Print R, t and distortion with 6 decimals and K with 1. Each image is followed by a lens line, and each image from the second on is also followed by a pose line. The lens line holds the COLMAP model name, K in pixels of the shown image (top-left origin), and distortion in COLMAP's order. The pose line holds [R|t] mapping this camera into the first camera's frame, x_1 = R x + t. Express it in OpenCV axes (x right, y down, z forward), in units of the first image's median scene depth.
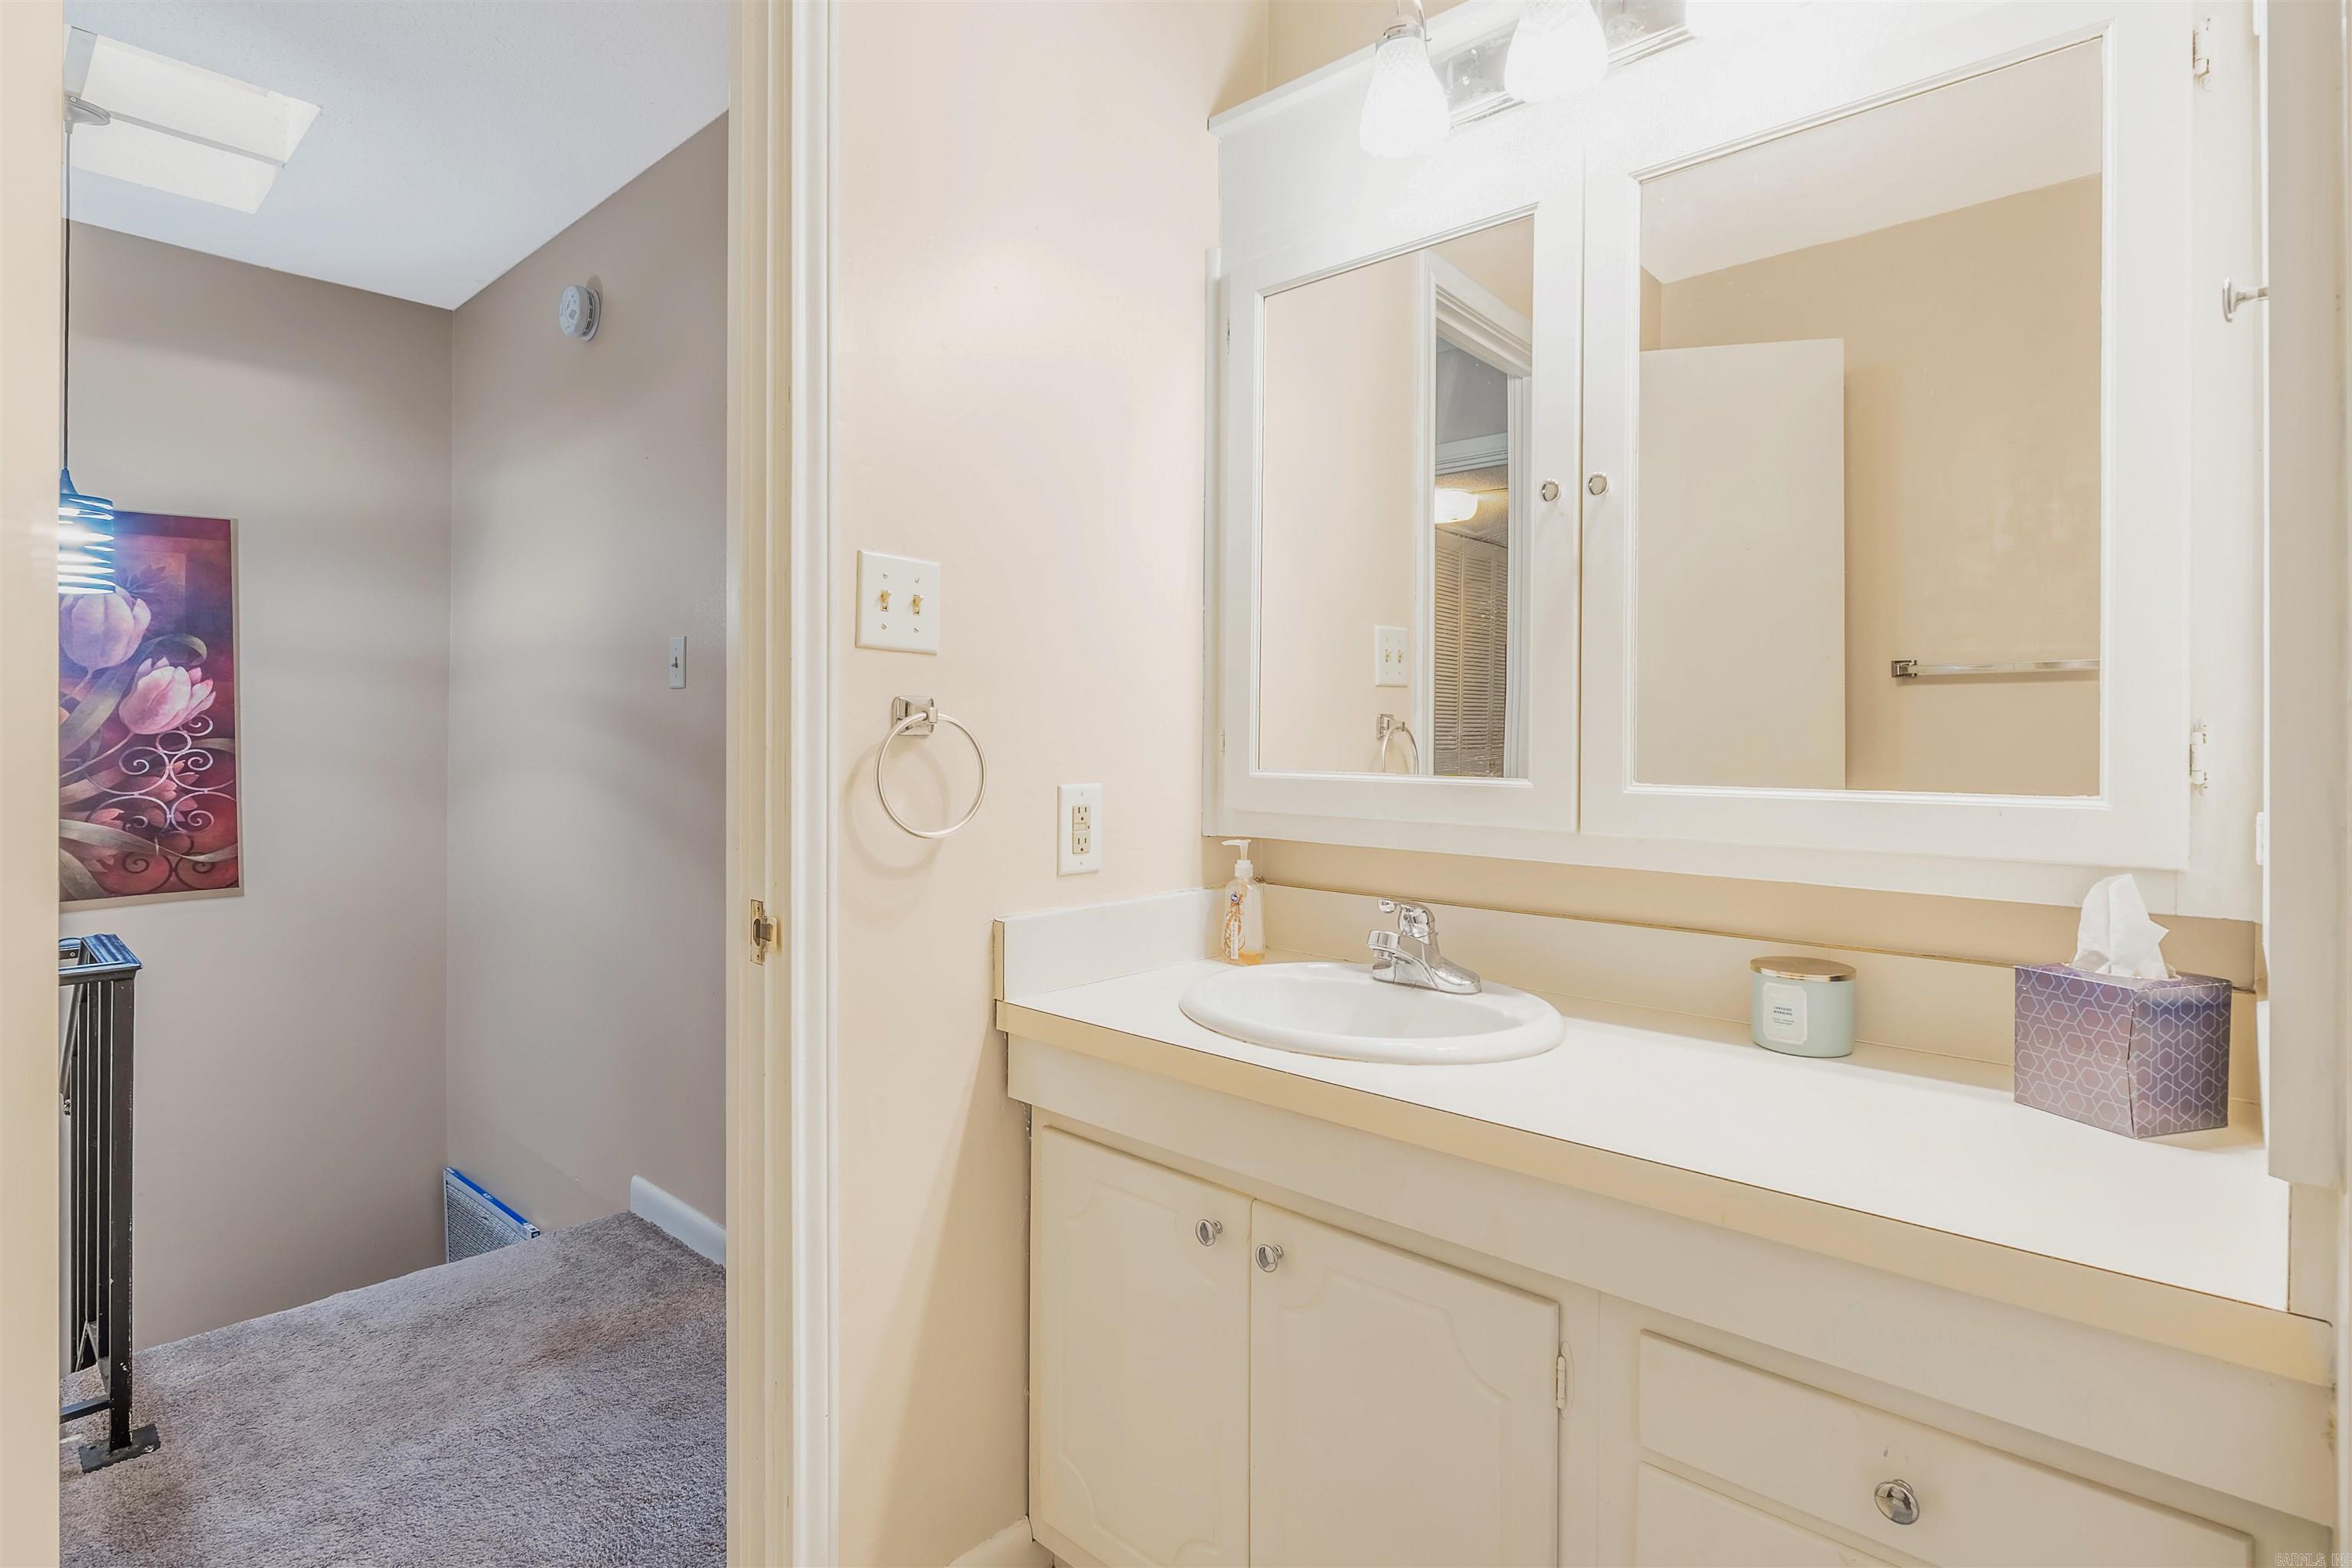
lens RADIAL K [[1148.6, 0, 1174.7], [0, 1148.6, 728.0], [0, 0, 1]] dist [-0.000681, 0.000329]
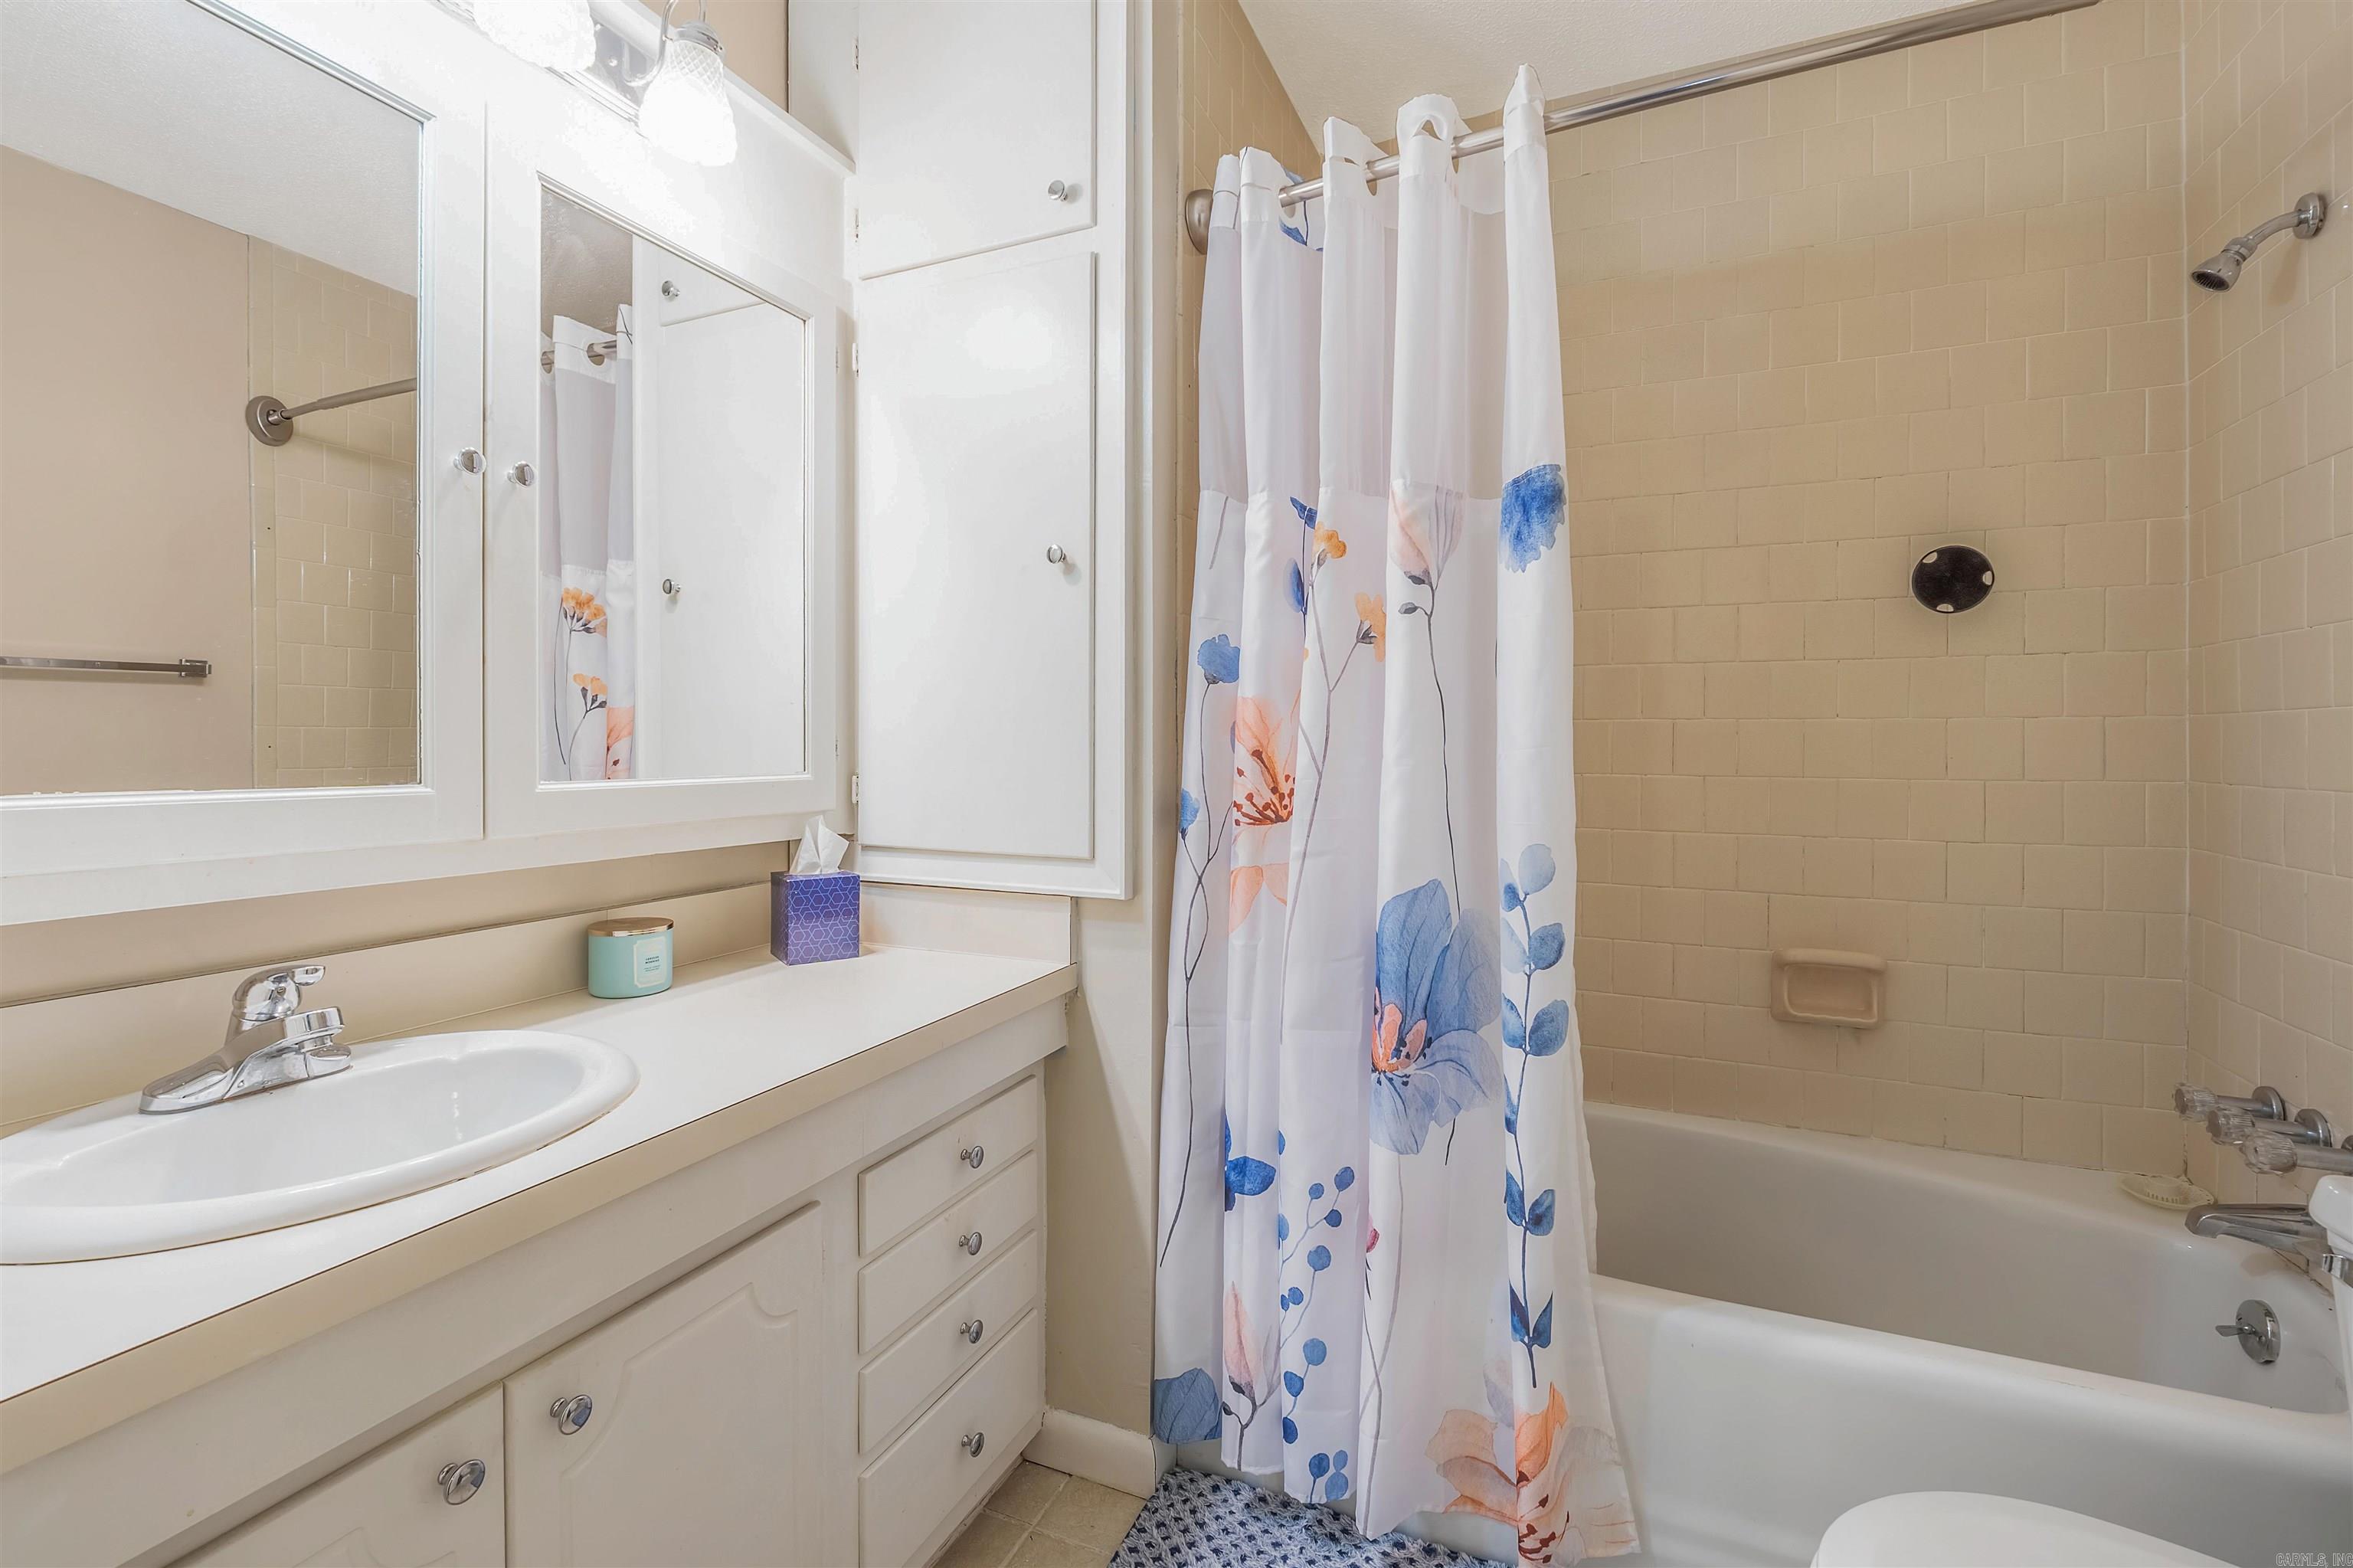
lens RADIAL K [[1024.4, 0, 1172.4], [0, 1024.4, 741.6], [0, 0, 1]] dist [-0.000323, -0.000221]
pose [[-0.321217, -0.008023, 0.946972, -0.679950], [-0.013214, 0.999905, 0.003989, 0.001405], [-0.946913, -0.011233, -0.321292, 0.825708]]
